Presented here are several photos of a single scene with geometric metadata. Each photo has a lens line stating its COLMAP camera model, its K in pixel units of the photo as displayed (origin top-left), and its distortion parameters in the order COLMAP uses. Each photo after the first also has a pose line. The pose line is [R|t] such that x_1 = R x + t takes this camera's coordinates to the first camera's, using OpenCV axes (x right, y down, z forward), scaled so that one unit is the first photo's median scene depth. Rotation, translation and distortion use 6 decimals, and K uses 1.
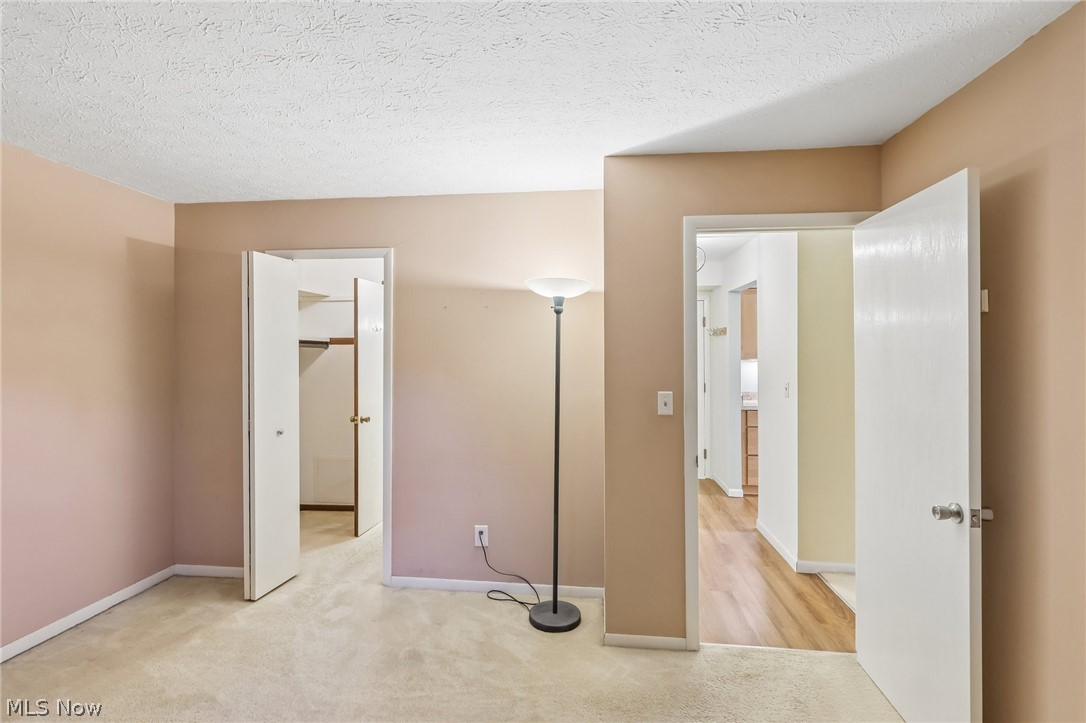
lens RADIAL K [[502.2, 0, 542.9], [0, 502.2, 355.7], [0, 0, 1]] dist [-0.004058, 0.002800]
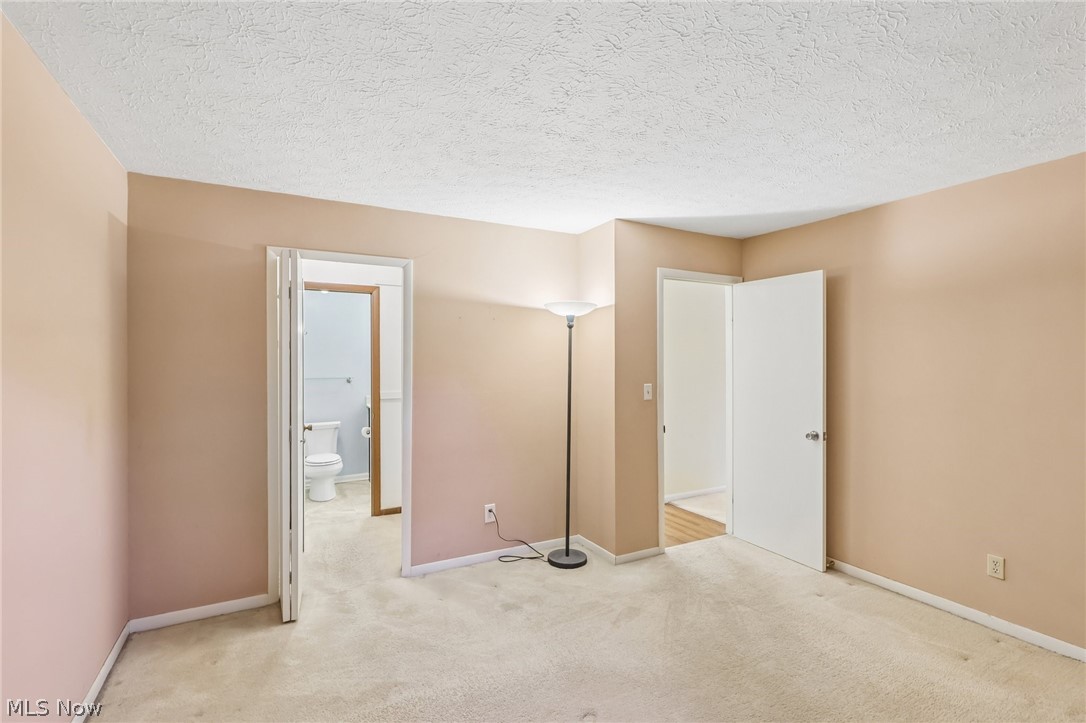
lens RADIAL K [[502.2, 0, 531.4], [0, 502.2, 360.0], [0, 0, 1]] dist [-0.004058, 0.002800]
pose [[0.827201, -0.002960, 0.561898, -0.791013], [0.002410, 0.999996, 0.001721, -0.002753], [-0.561901, -0.000069, 0.827205, -0.032573]]
